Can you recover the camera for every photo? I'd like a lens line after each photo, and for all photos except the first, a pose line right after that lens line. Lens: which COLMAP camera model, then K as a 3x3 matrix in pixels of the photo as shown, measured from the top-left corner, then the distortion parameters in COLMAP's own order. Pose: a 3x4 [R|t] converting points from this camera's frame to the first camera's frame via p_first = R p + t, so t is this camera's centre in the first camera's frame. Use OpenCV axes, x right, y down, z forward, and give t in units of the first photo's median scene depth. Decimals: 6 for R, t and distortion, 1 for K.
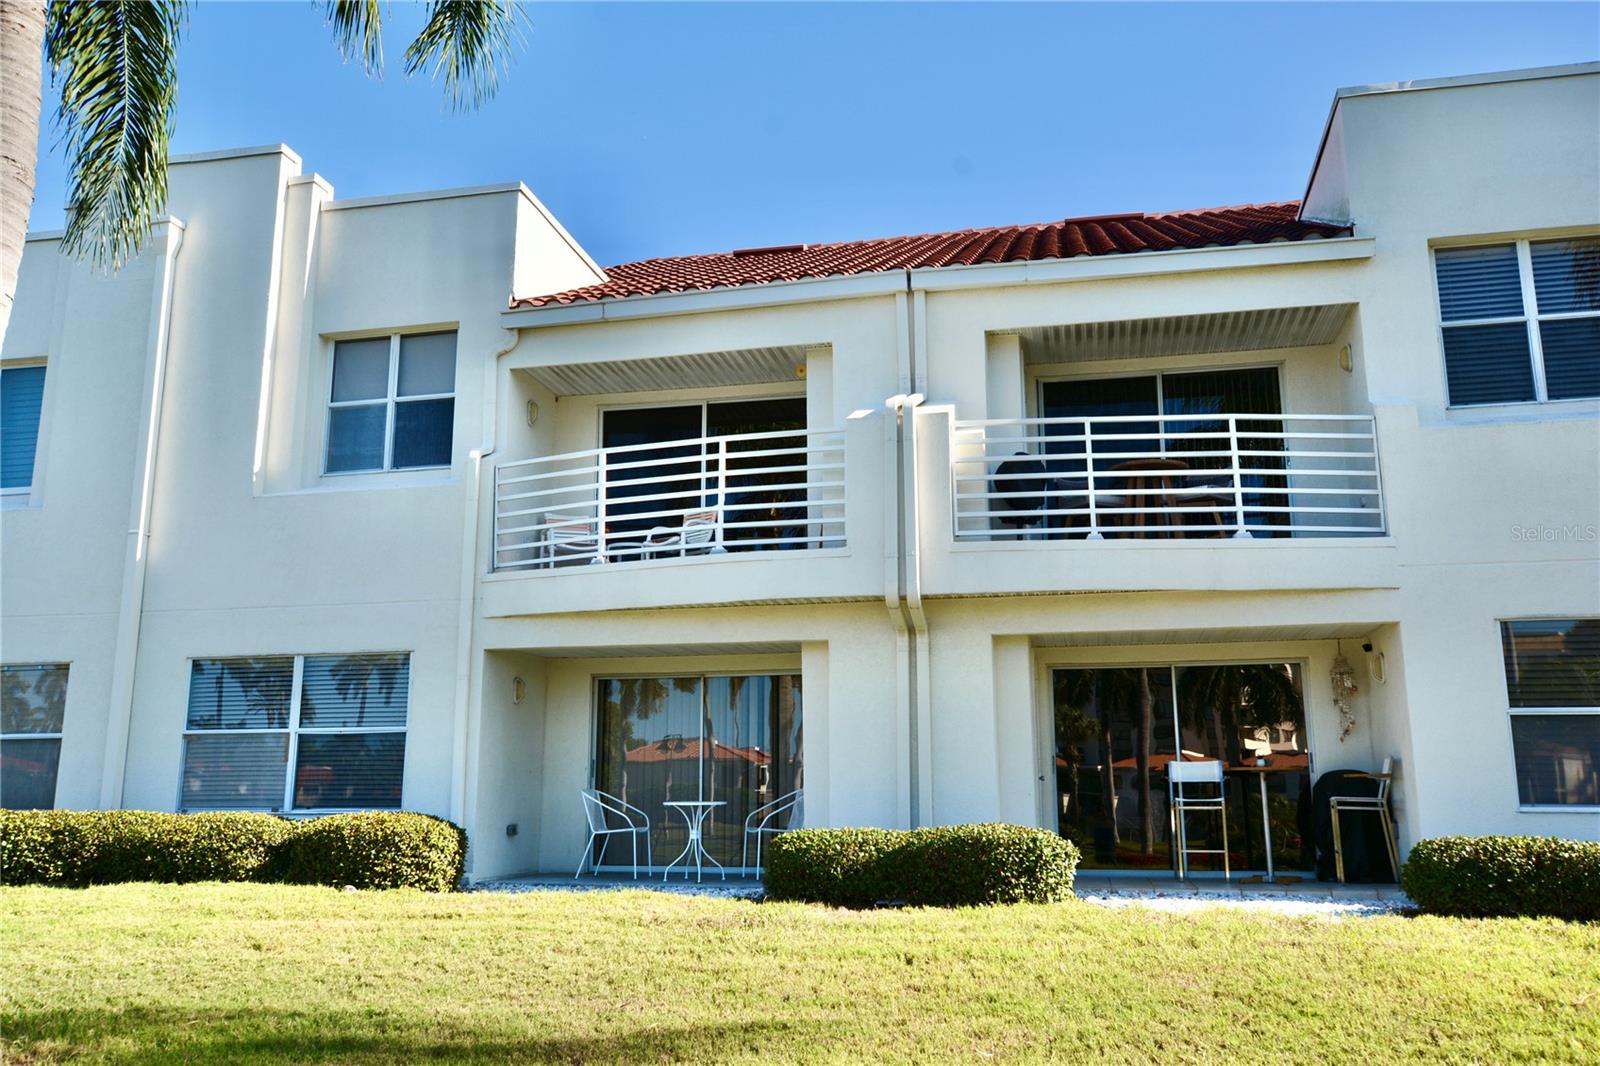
lens RADIAL K [[1293.6, 0, 800.0], [0, 1293.6, 533.0], [0, 0, 1]] dist [0.002006, 0.009800]
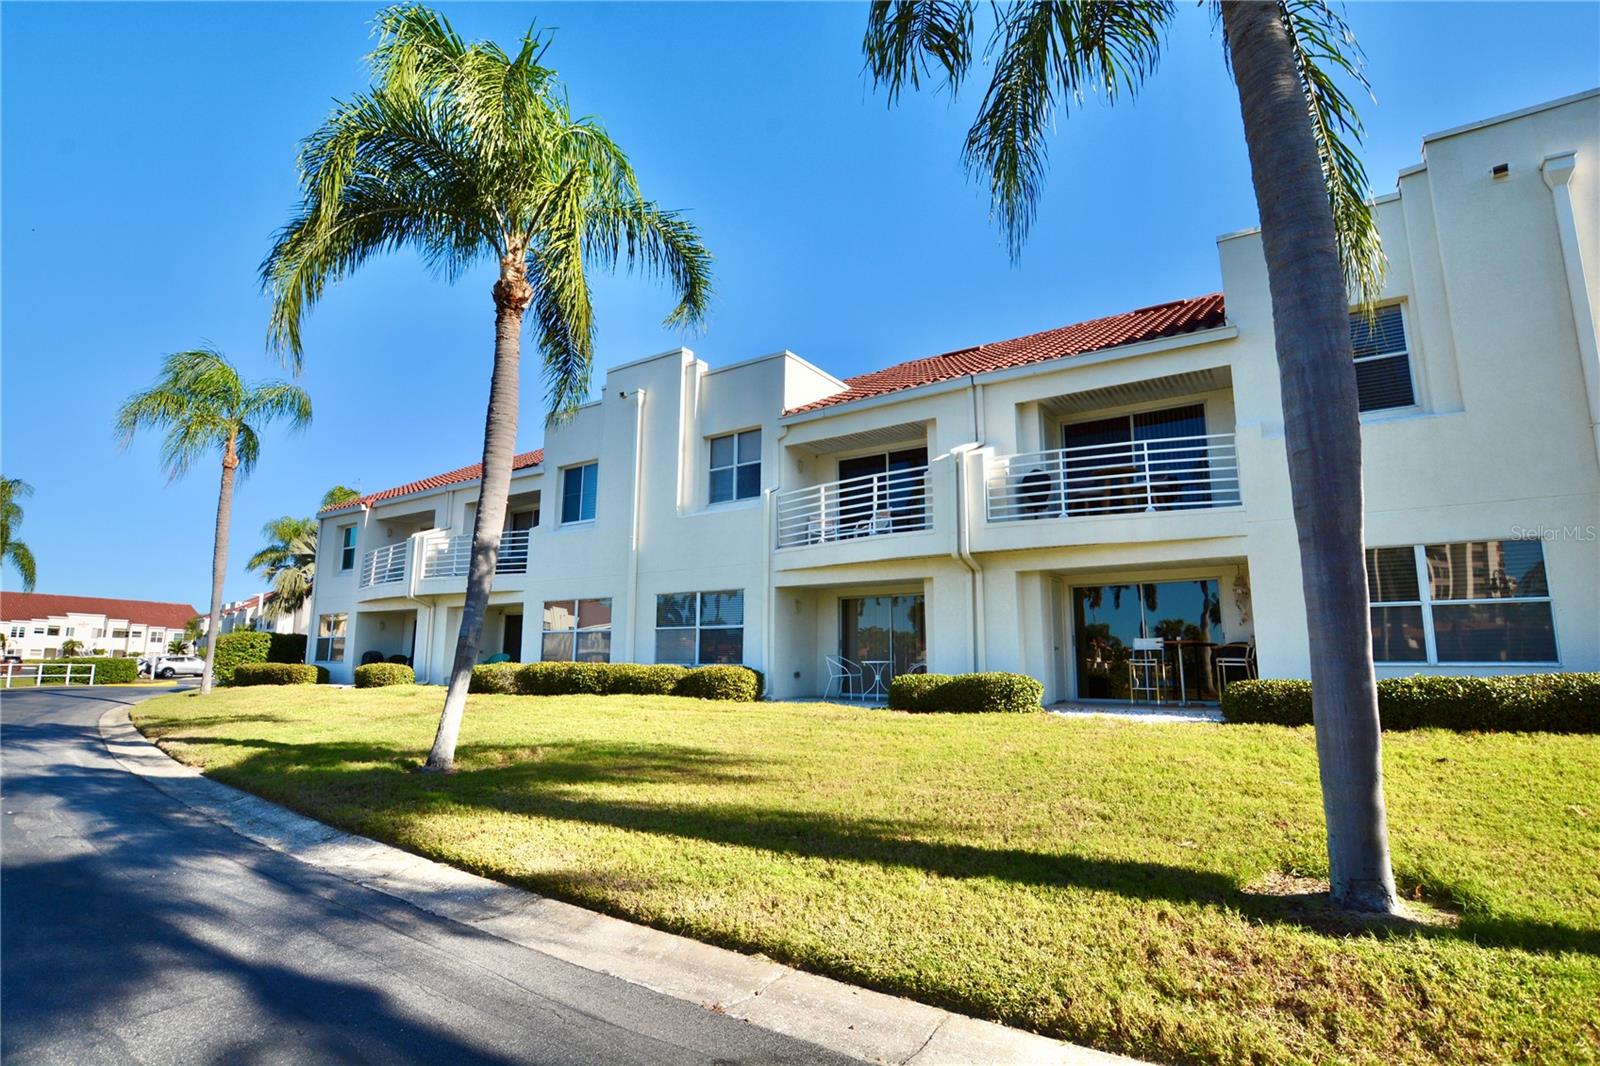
lens RADIAL K [[780.4, 0, 800.0], [0, 780.4, 533.0], [0, 0, 1]] dist [-0.033264, 0.000357]
pose [[0.930841, -0.054904, -0.361275, 0.241782], [0.067917, 0.997416, 0.023411, -0.020875], [0.359057, -0.046328, 0.932165, -0.129904]]
